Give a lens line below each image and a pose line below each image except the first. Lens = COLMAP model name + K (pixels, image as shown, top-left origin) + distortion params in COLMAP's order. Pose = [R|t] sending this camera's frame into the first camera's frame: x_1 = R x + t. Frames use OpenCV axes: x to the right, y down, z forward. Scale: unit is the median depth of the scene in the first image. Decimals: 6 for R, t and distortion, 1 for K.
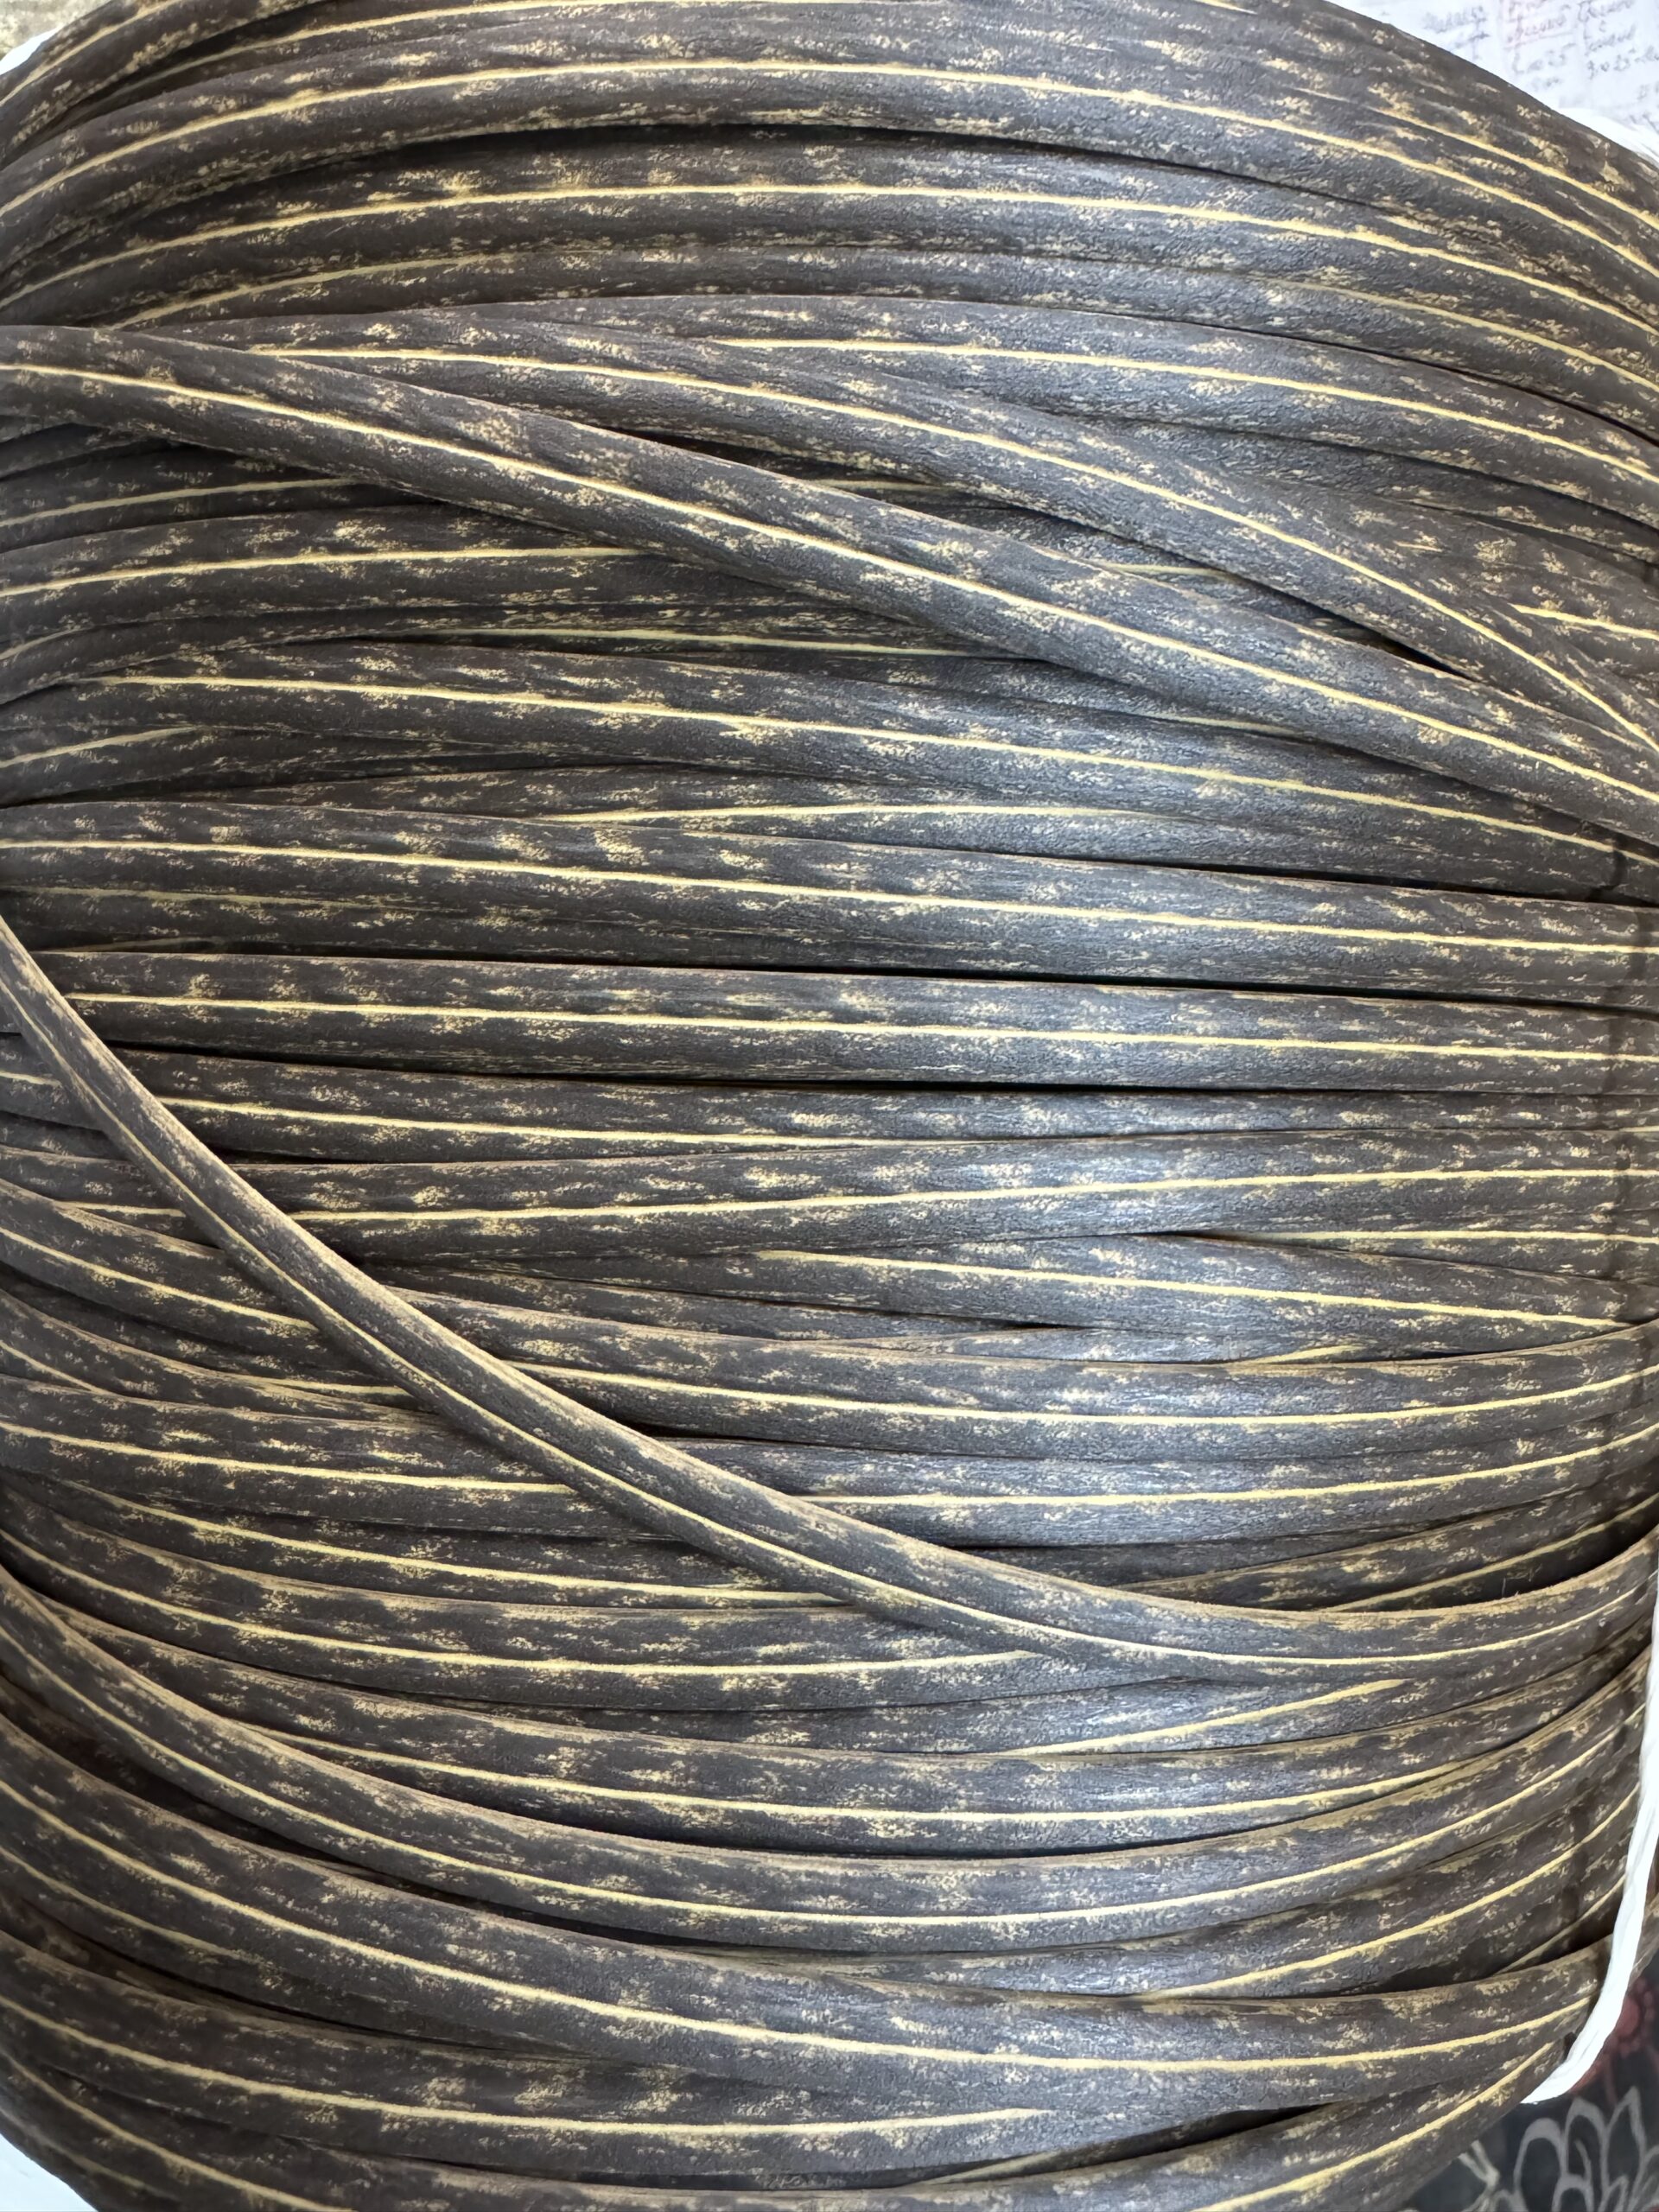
lens RADIAL K [[1541.4, 0, 833.6], [0, 1541.4, 994.0], [0, 0, 1]] dist [-0.010469, 0.006804]
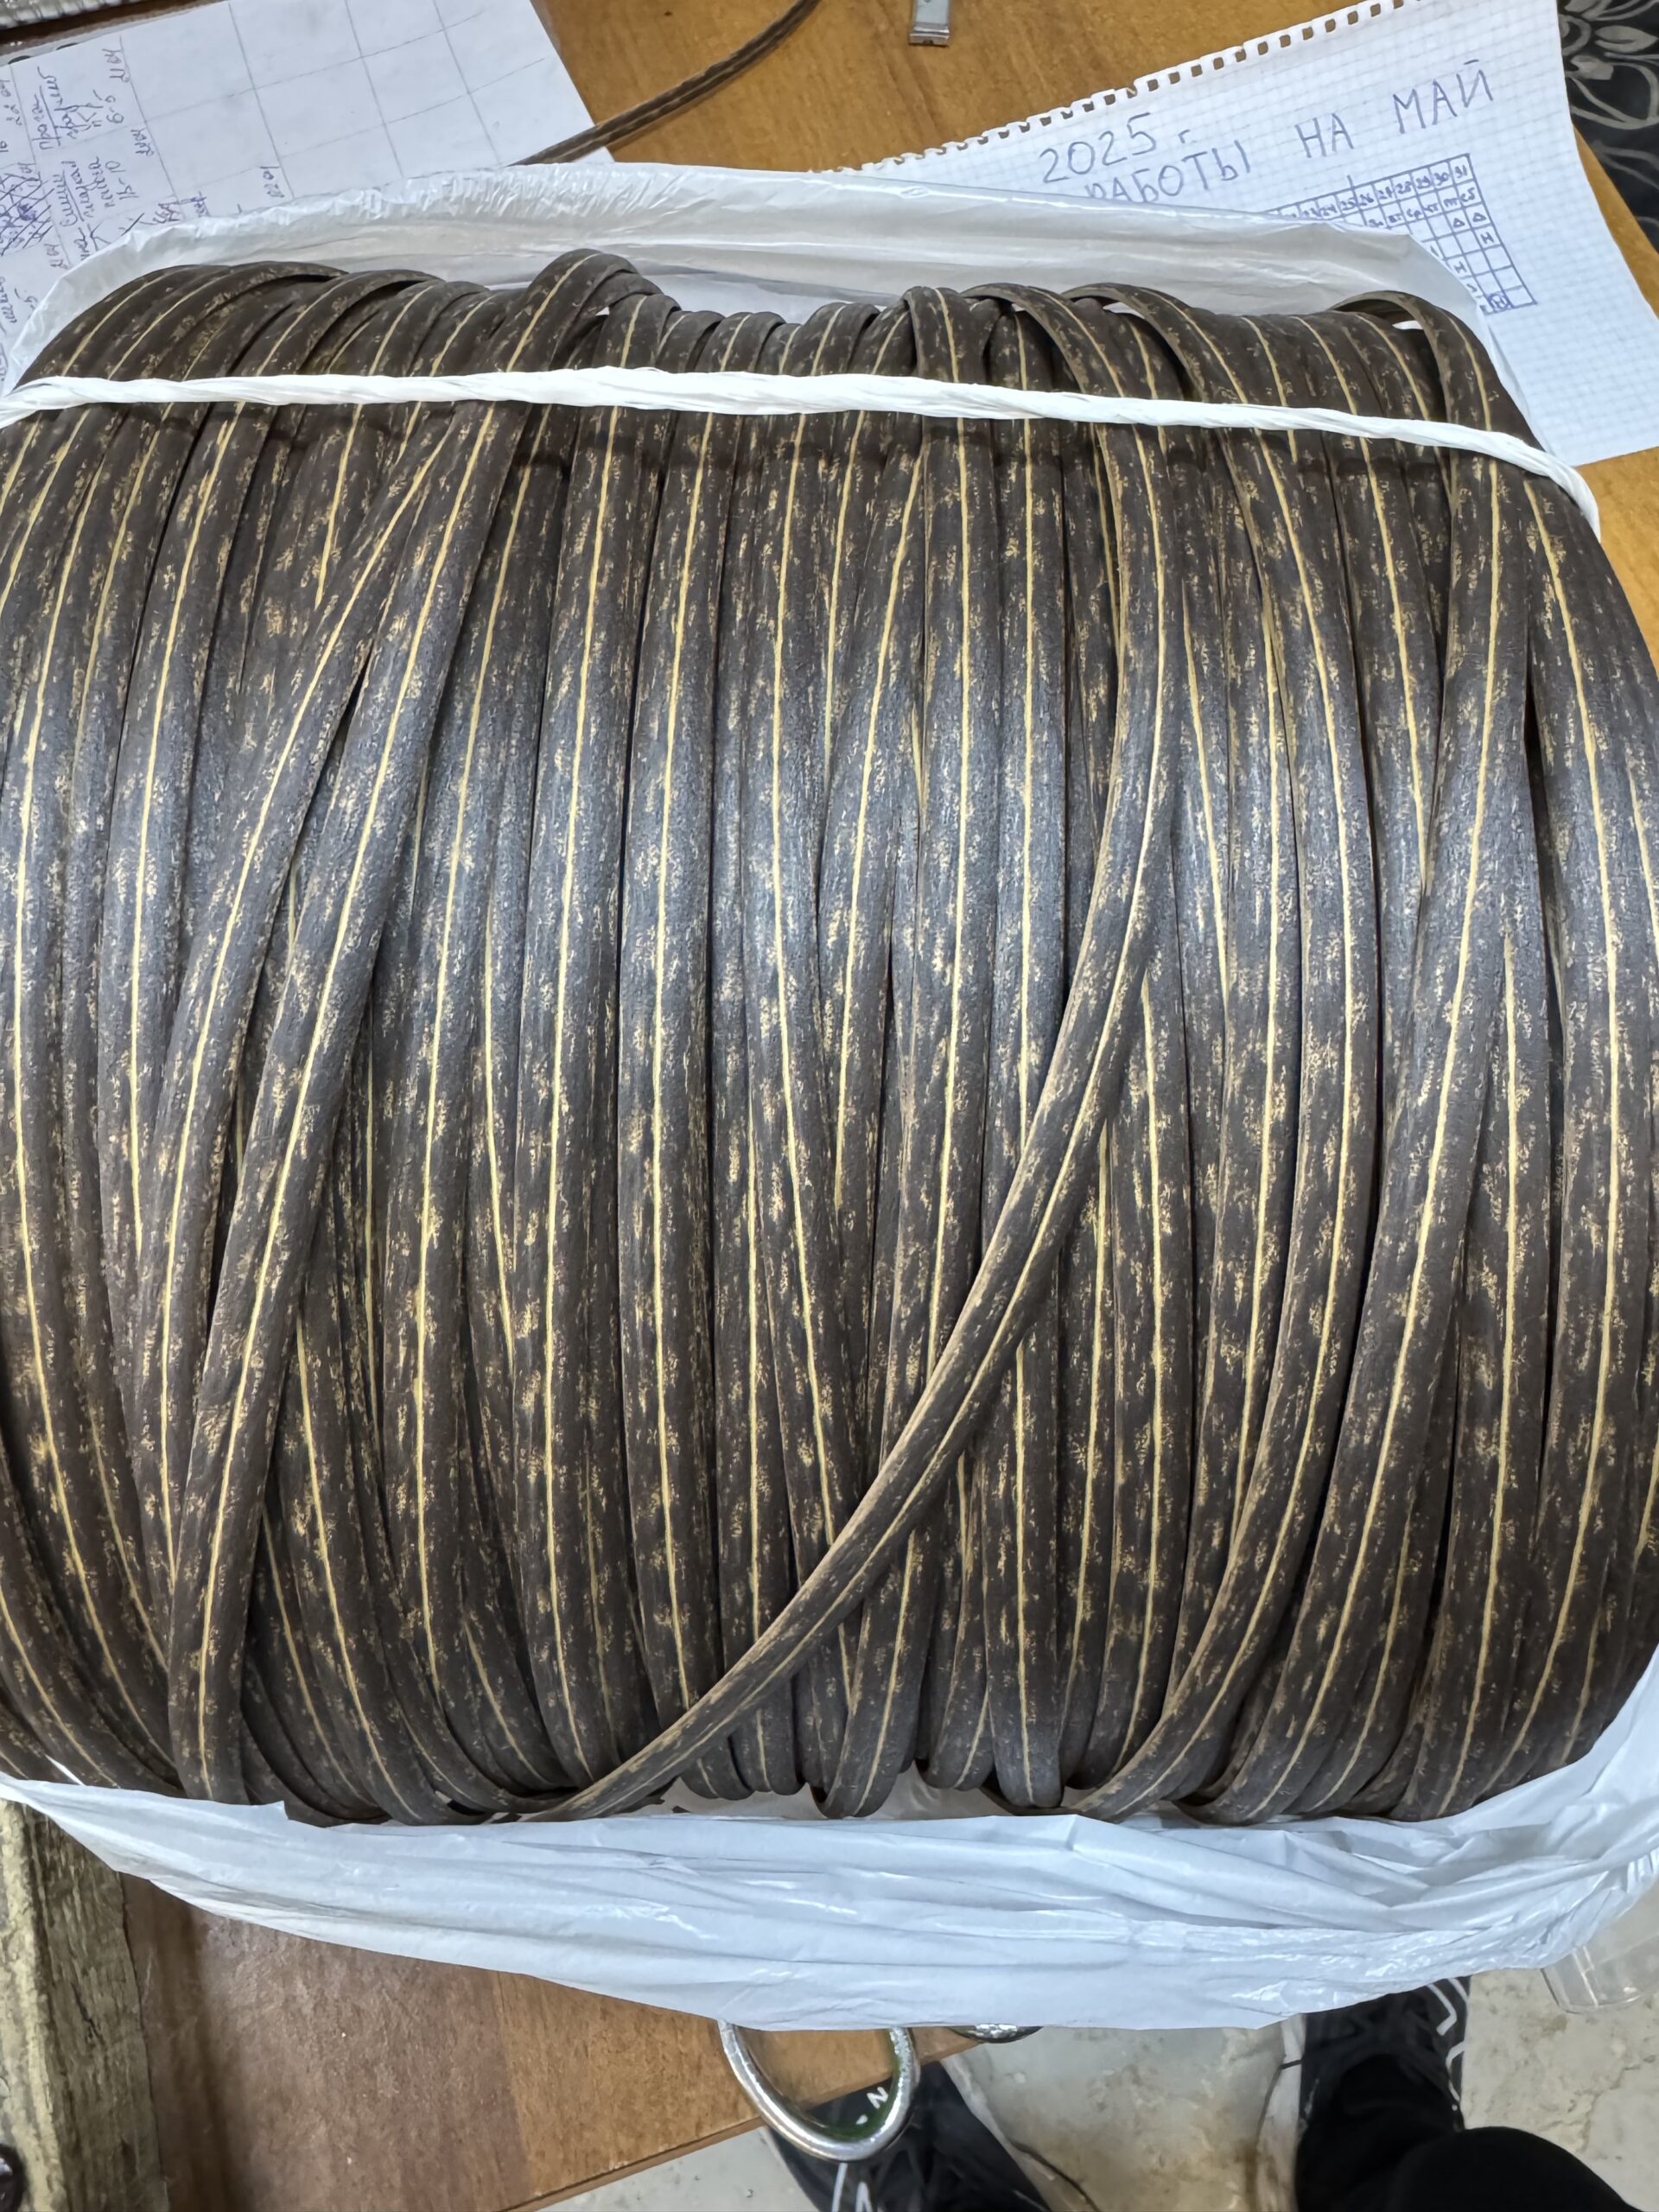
lens RADIAL K [[1541.4, 0, 833.6], [0, 1541.4, 994.0], [0, 0, 1]] dist [-0.010469, 0.006804]
pose [[-0.029553, -0.996217, -0.081724, 0.235136], [0.998742, -0.026116, -0.042803, 0.226908], [0.040507, -0.082886, 0.995735, -0.267162]]
